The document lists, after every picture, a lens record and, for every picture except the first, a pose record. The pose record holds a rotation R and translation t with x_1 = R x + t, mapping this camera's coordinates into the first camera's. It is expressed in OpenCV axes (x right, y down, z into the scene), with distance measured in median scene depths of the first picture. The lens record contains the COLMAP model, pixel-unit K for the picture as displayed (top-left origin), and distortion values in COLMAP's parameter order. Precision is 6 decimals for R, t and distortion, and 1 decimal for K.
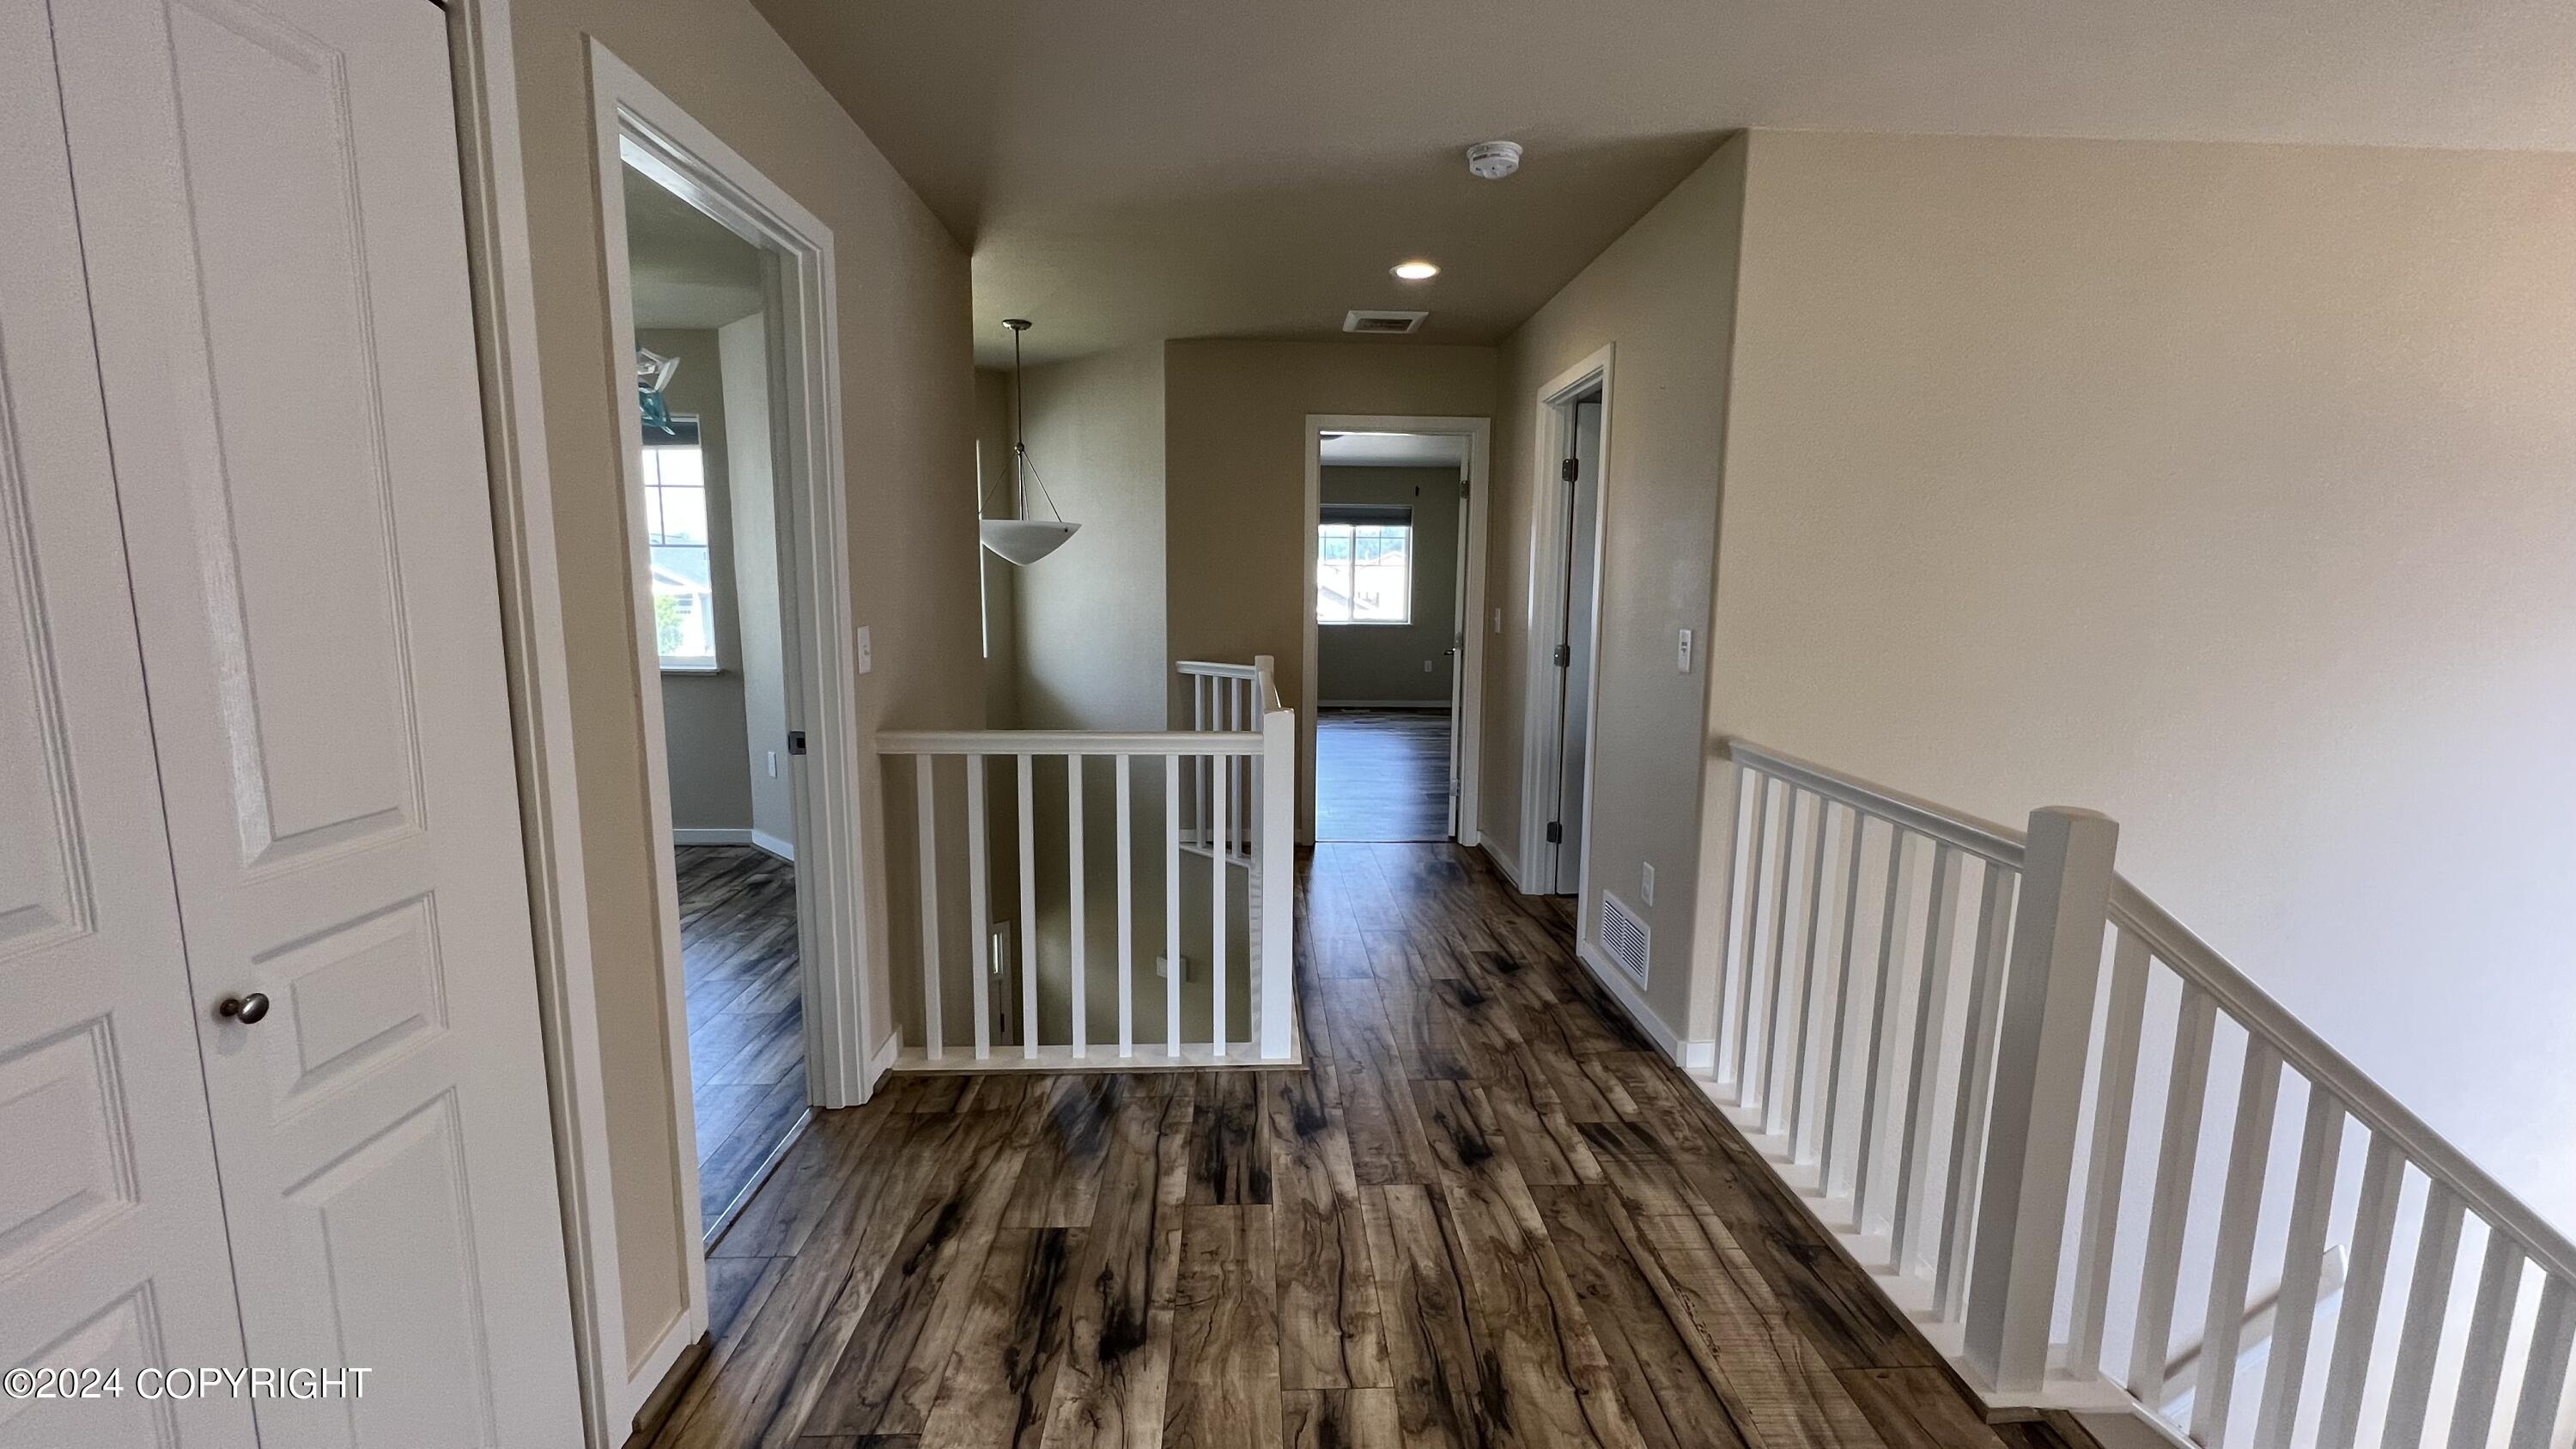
lens RADIAL K [[1032.2, 0, 1281.8], [0, 1032.2, 729.1], [0, 0, 1]] dist [-0.002986, 0.000420]
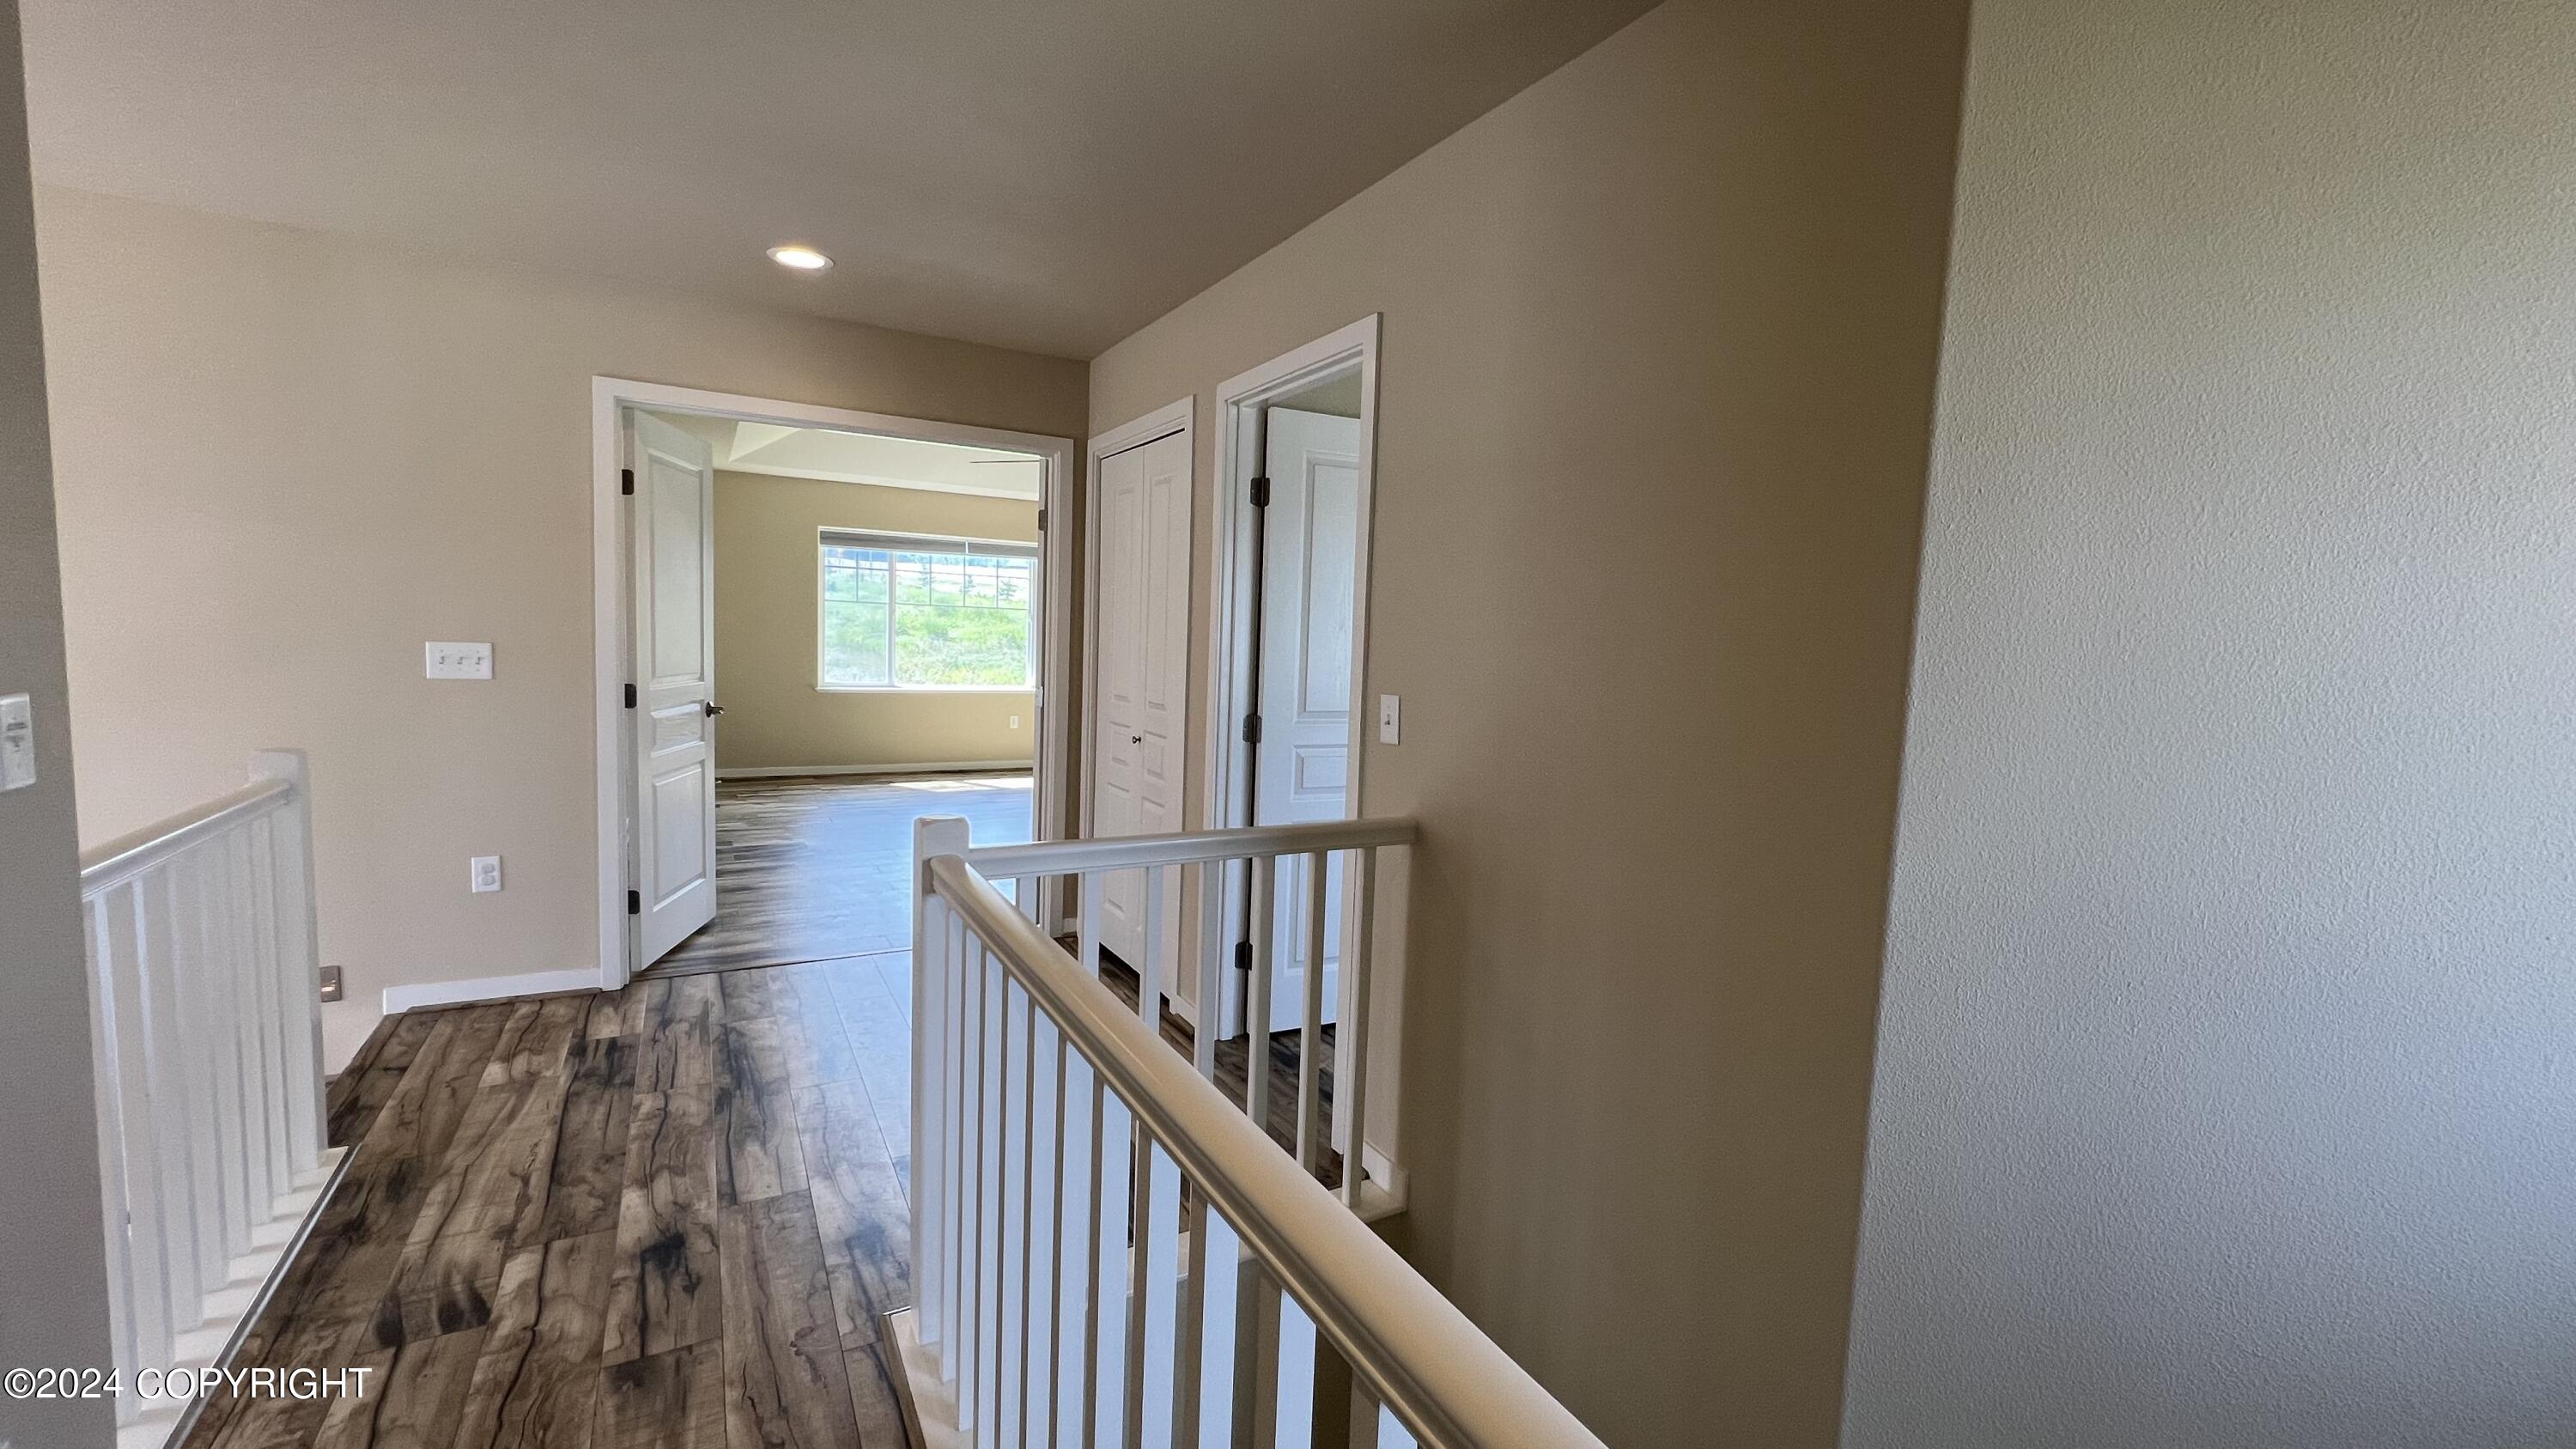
lens RADIAL K [[1030.0, 0, 1289.2], [0, 1030.0, 718.7], [0, 0, 1]] dist [0.002179, -0.000587]
pose [[-0.884527, -0.000508, -0.466489, 0.134149], [-0.114040, 0.969893, 0.215180, -0.310076], [0.452335, 0.243531, -0.857954, 2.043190]]
